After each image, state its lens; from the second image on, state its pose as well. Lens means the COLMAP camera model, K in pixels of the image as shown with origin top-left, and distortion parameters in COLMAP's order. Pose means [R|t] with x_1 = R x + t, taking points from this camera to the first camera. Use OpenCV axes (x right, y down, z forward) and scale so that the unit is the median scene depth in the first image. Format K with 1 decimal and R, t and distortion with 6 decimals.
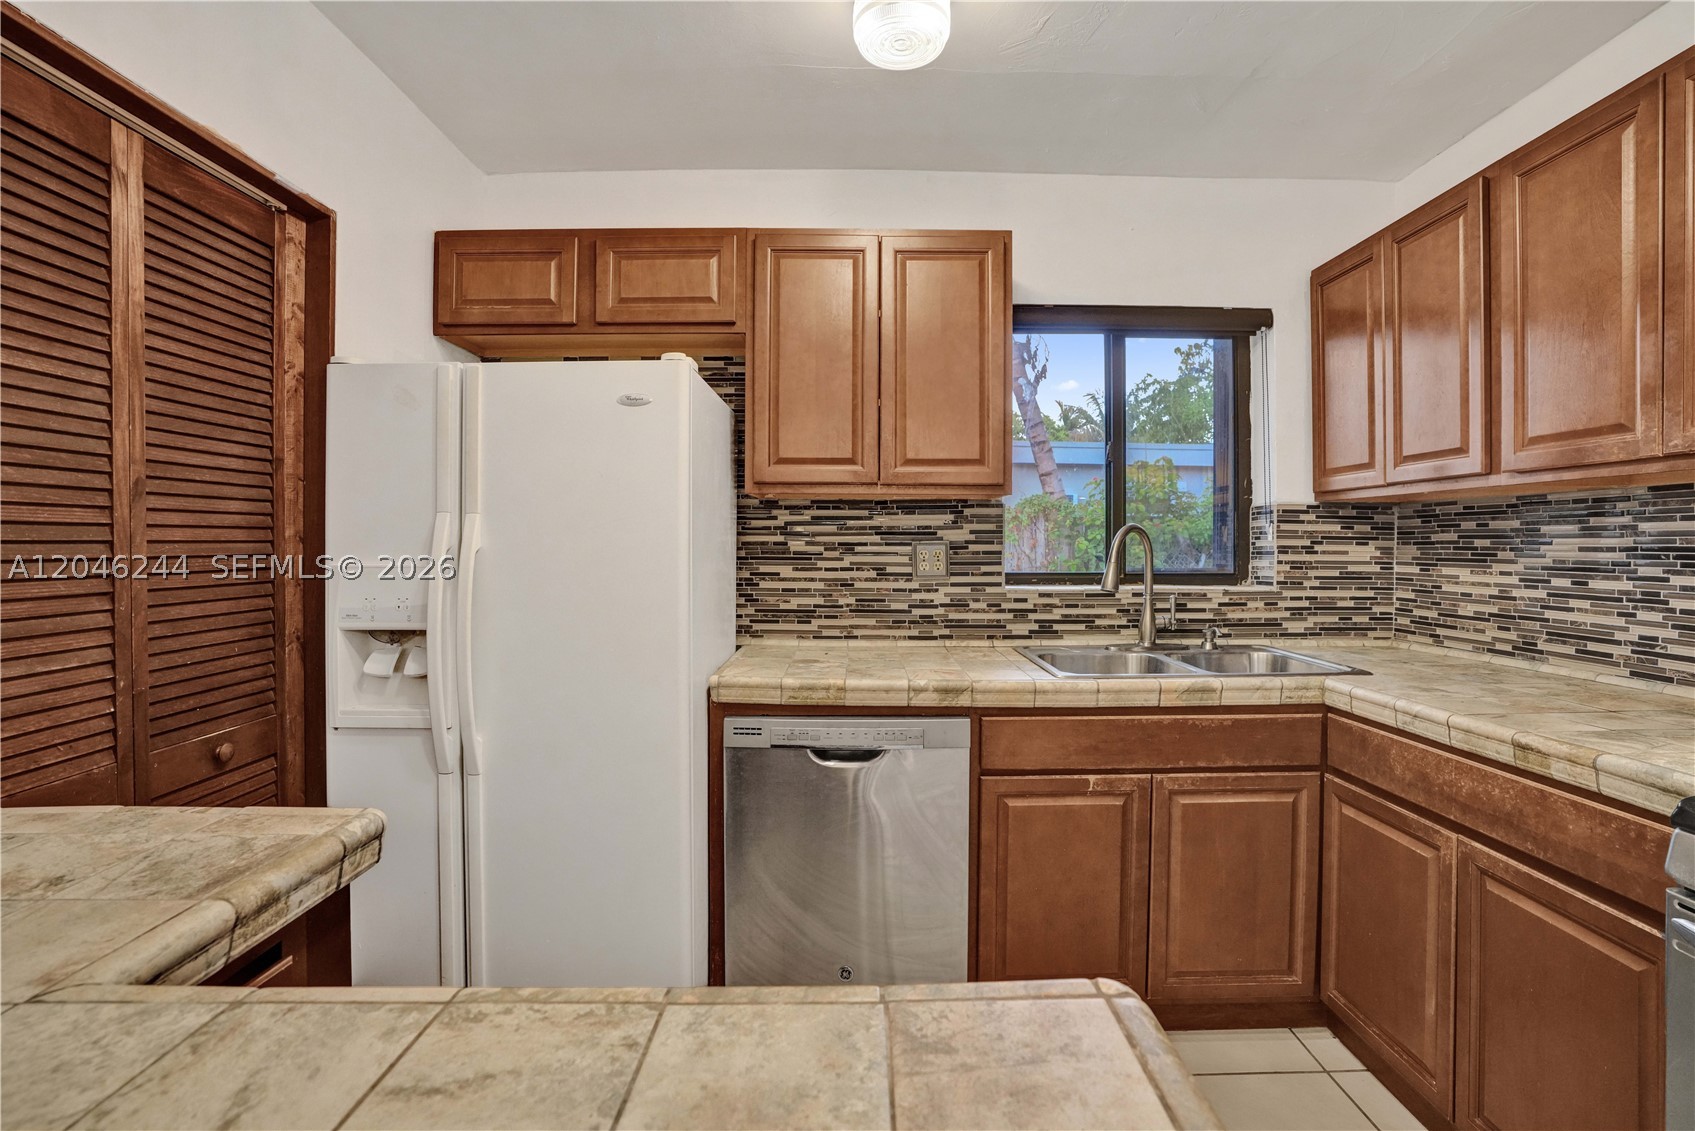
lens RADIAL K [[796.0, 0, 858.8], [0, 796.0, 552.6], [0, 0, 1]] dist [-0.065636, 0.027036]
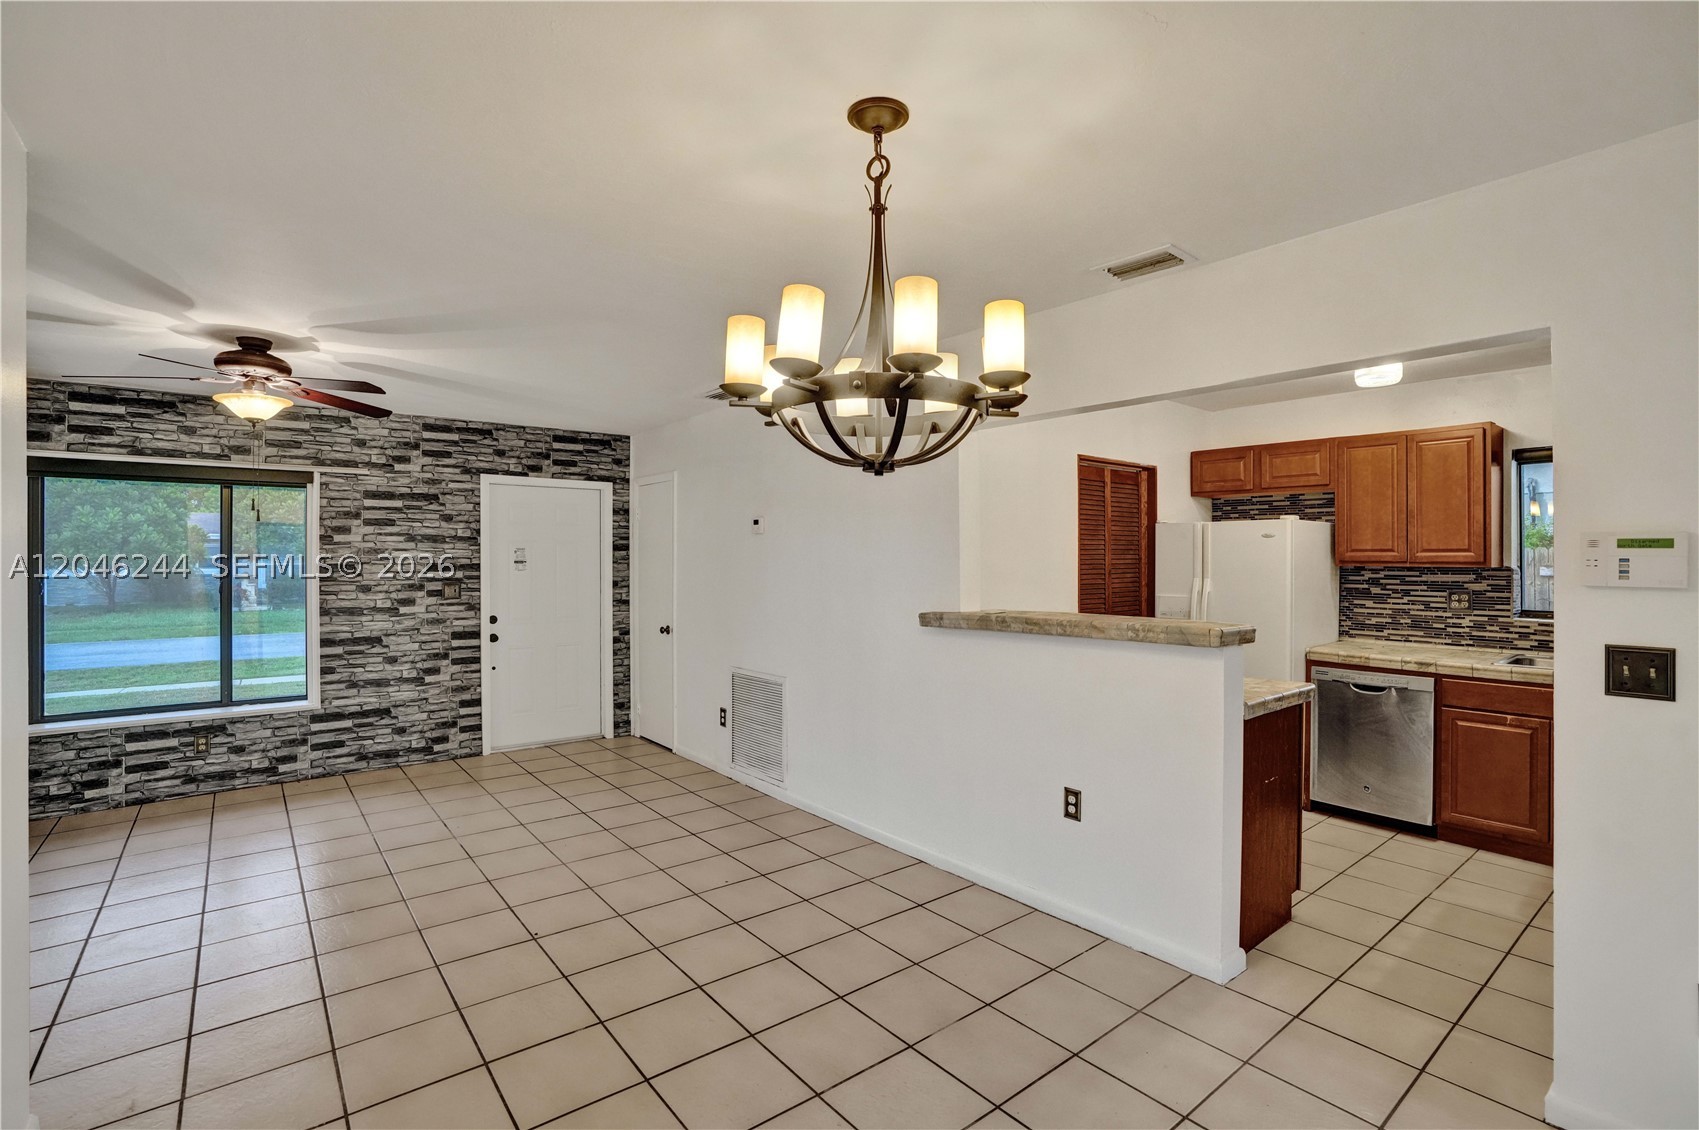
lens RADIAL K [[826.4, 0, 822.4], [0, 826.4, 554.7], [0, 0, 1]] dist [-0.105797, 0.055954]
pose [[0.612045, -0.000666, -0.790822, 0.769154], [-0.008732, 0.999933, -0.007601, -0.084397], [0.790774, 0.011558, 0.611999, -1.499357]]
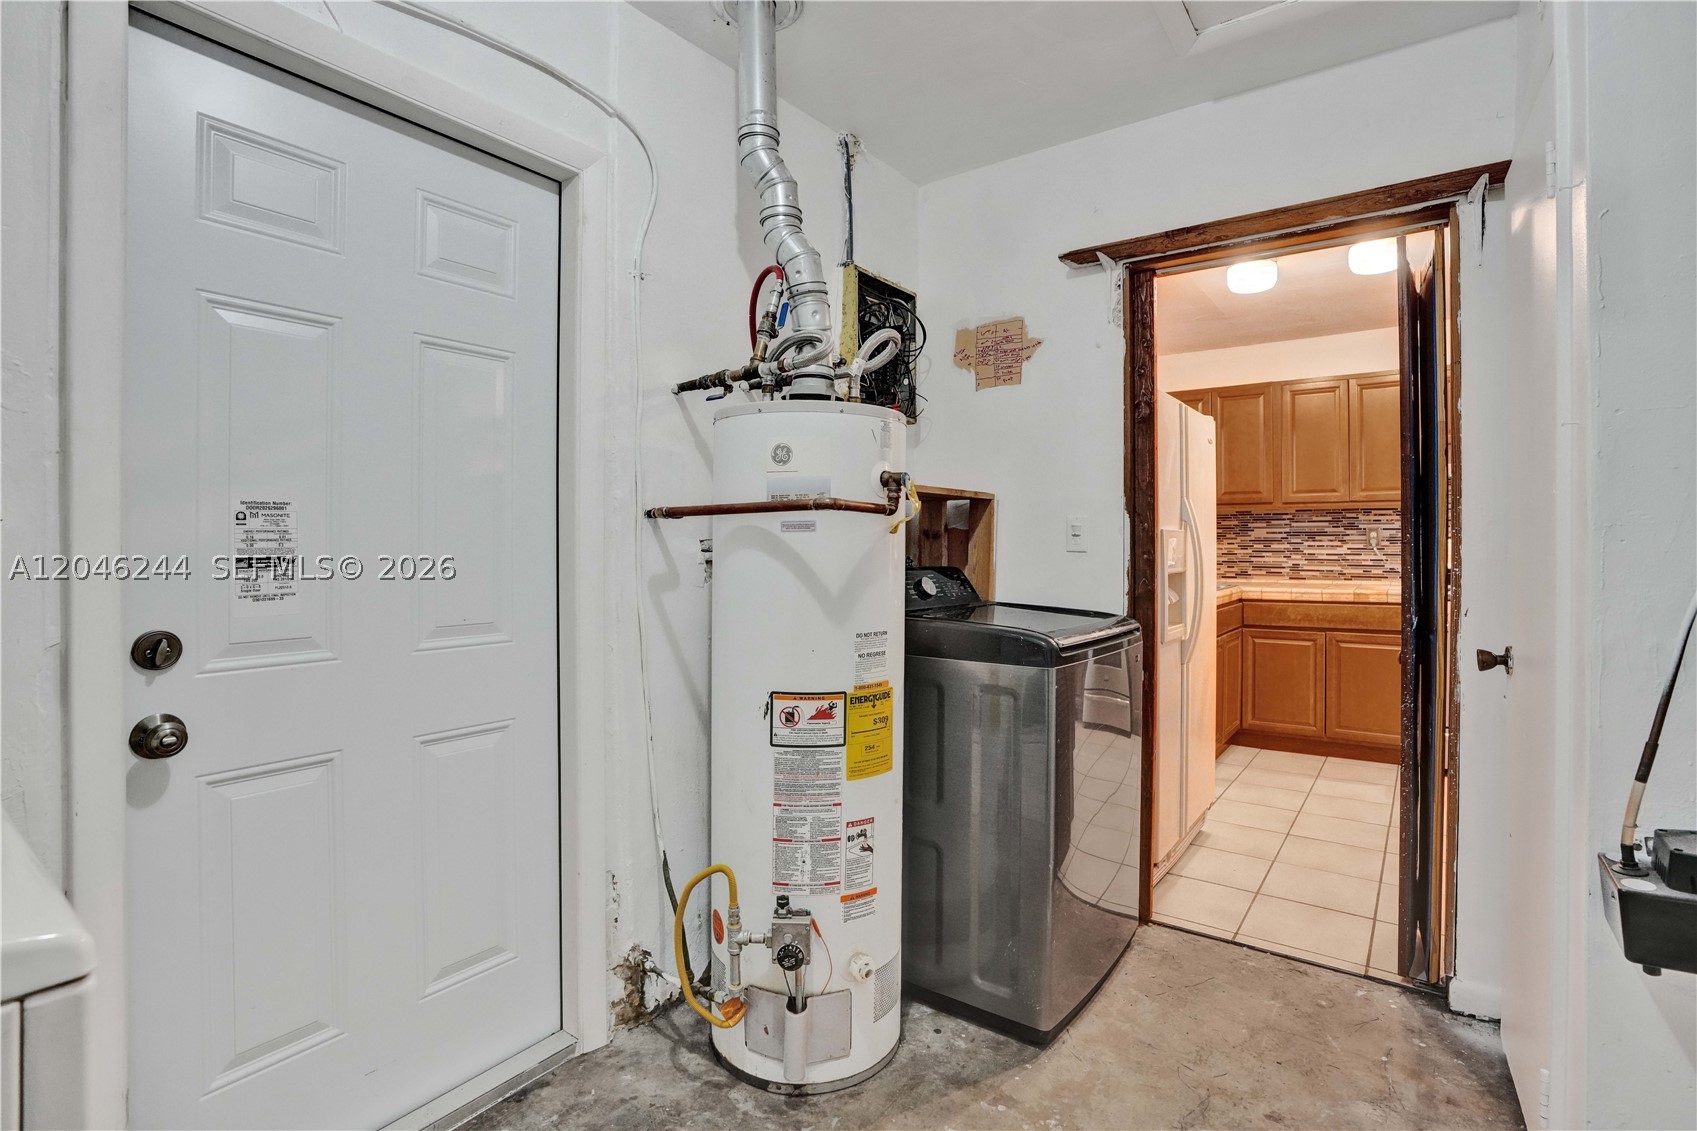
lens RADIAL K [[808.6, 0, 847.1], [0, 808.6, 548.0], [0, 0, 1]] dist [-0.048956, 0.000077]
pose [[0.595105, -0.000840, 0.803647, -1.932313], [0.008432, 0.999951, -0.005198, 0.045542], [-0.803603, 0.009870, 0.595083, 0.507970]]
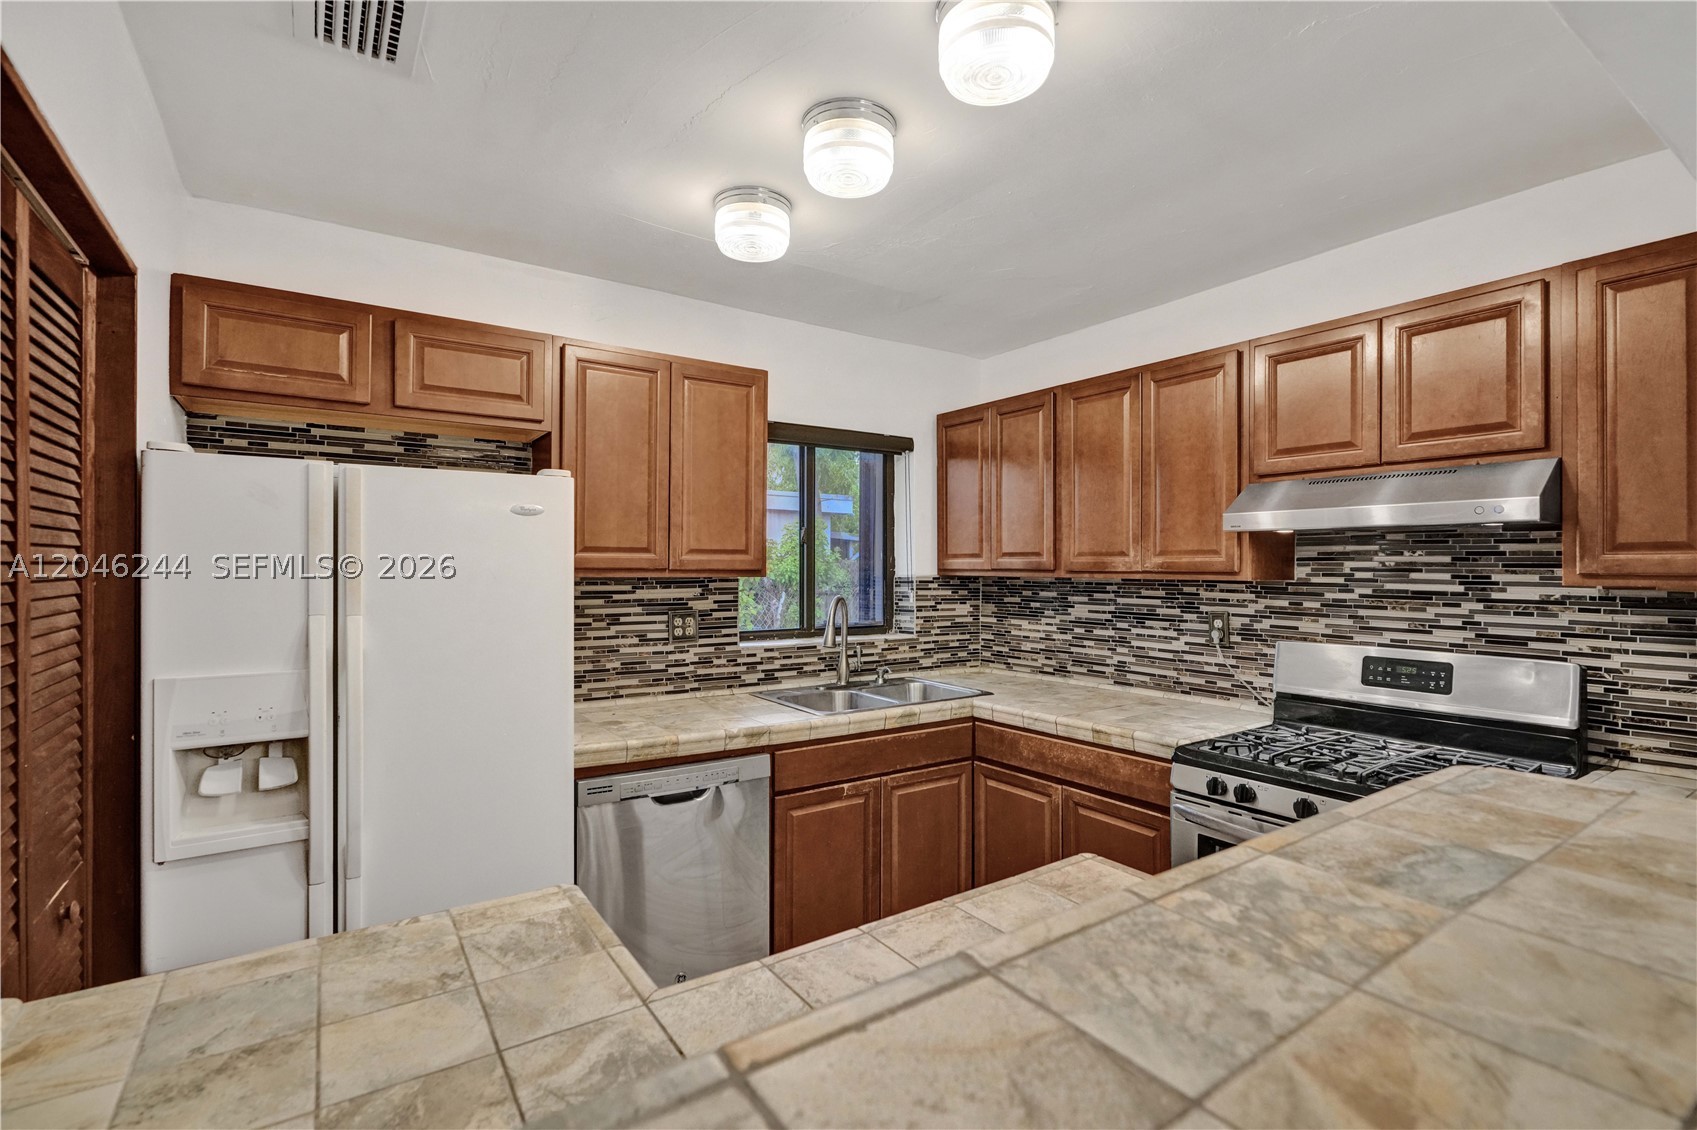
lens RADIAL K [[798.3, 0, 855.0], [0, 798.3, 562.8], [0, 0, 1]] dist [-0.047974, 0.026005]
pose [[0.829766, 0.002314, 0.558107, -0.460328], [0.004760, 0.999926, -0.011224, -0.090069], [-0.558092, 0.011970, 0.829693, -0.176114]]
